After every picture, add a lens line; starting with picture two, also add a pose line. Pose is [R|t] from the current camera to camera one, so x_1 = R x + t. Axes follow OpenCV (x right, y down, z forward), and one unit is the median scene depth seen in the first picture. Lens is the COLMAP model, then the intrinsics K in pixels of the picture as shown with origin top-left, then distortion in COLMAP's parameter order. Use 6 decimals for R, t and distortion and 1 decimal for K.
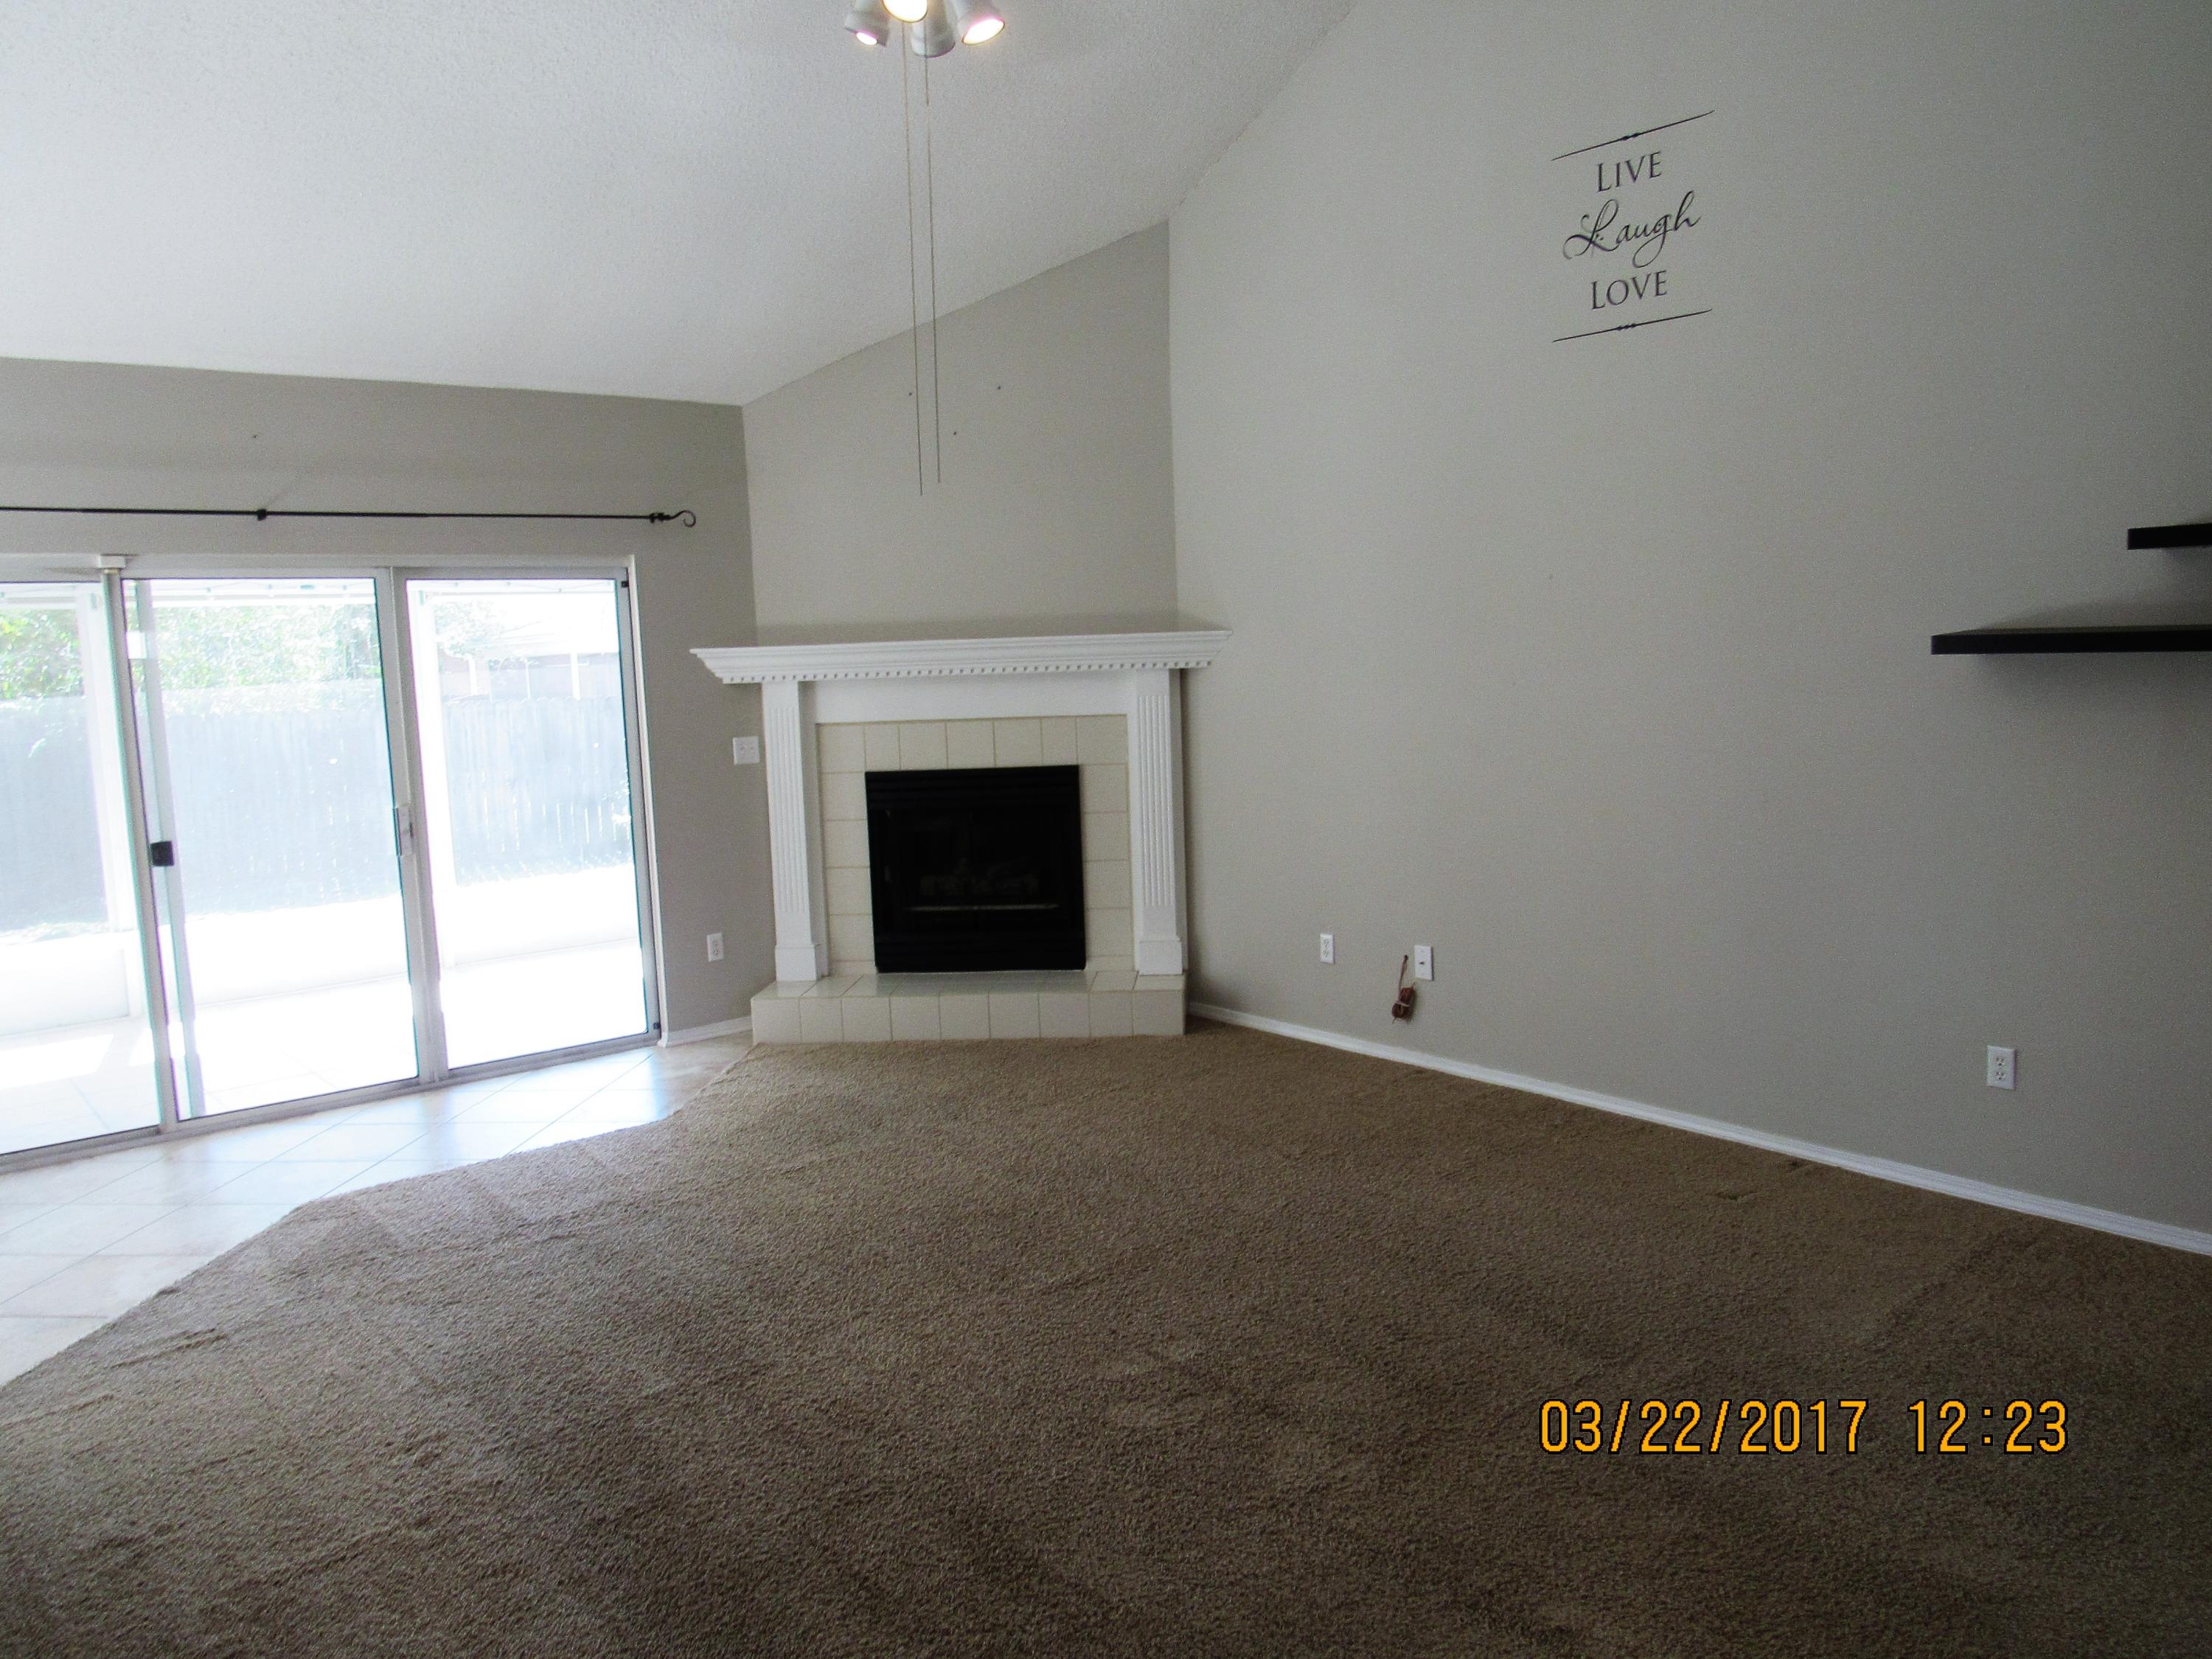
lens RADIAL K [[1560.4, 0, 1106.0], [0, 1560.4, 829.5], [0, 0, 1]] dist [-0.029247, 0.003218]
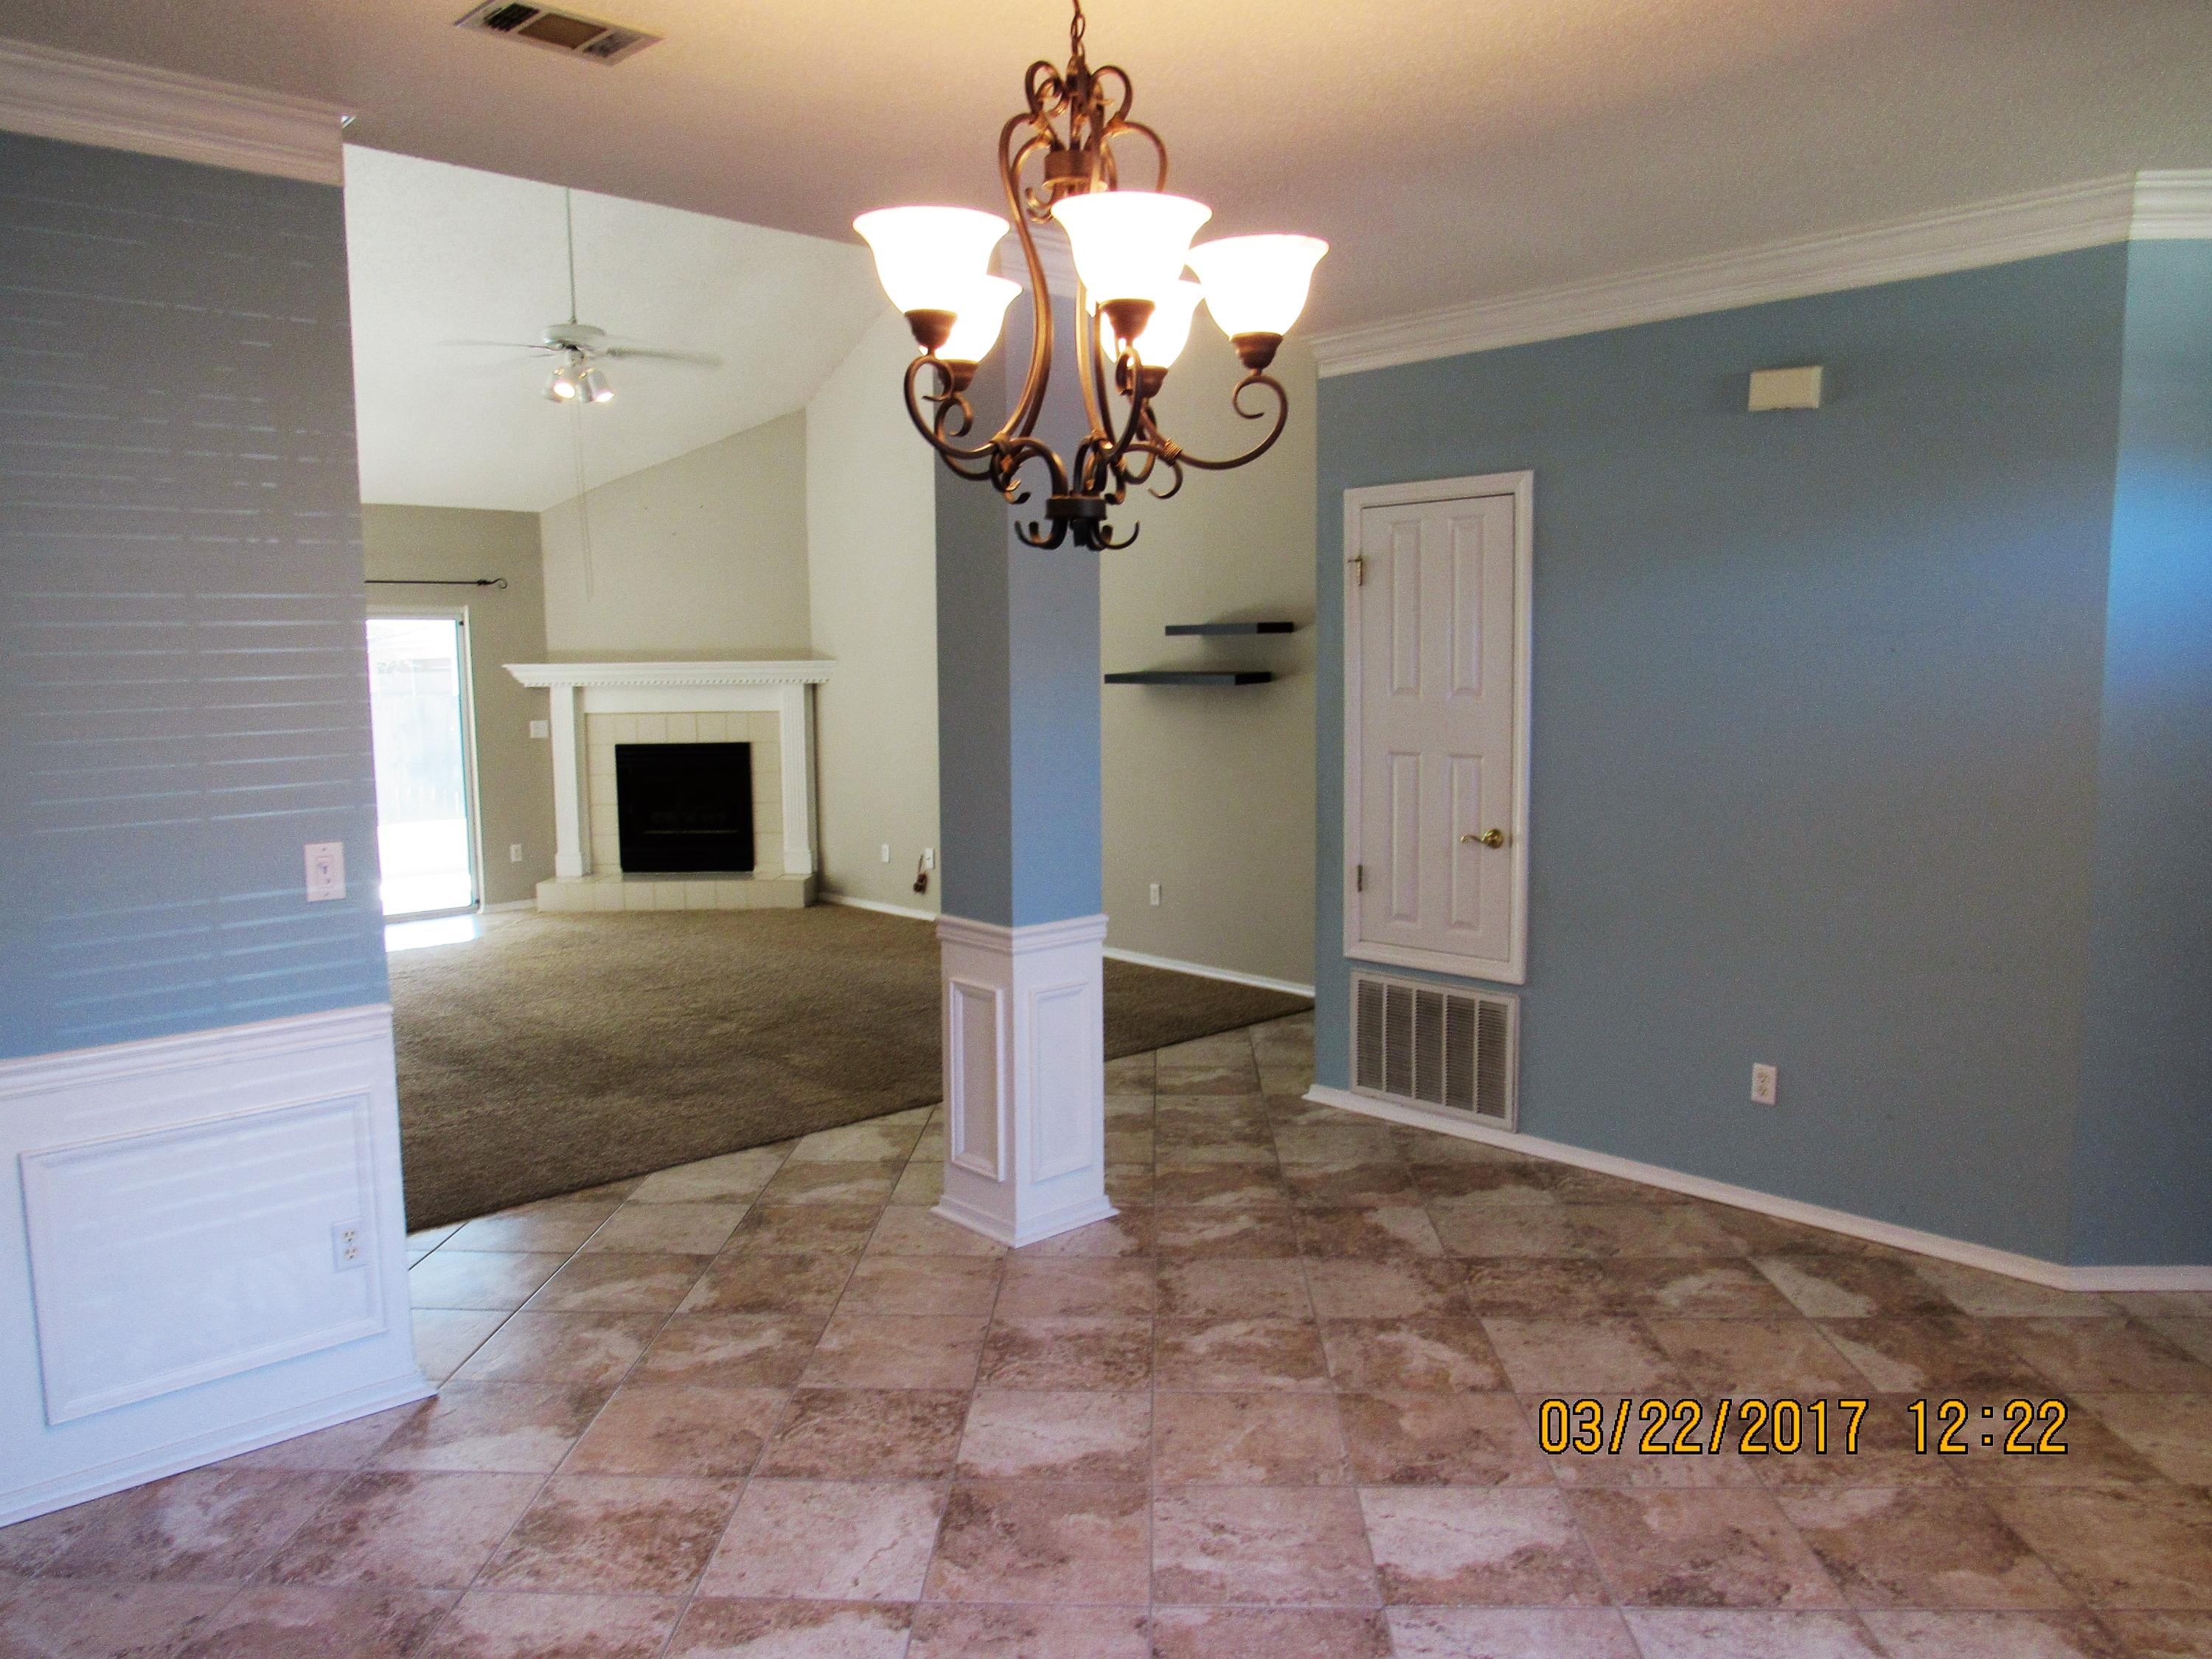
lens RADIAL K [[1560.4, 0, 1106.0], [0, 1560.4, 829.5], [0, 0, 1]] dist [-0.029247, 0.003218]
pose [[0.997952, 0.016509, 0.061808, 0.257859], [-0.015927, 0.999824, -0.009889, 0.059764], [-0.061961, 0.008885, 0.998039, -0.634822]]
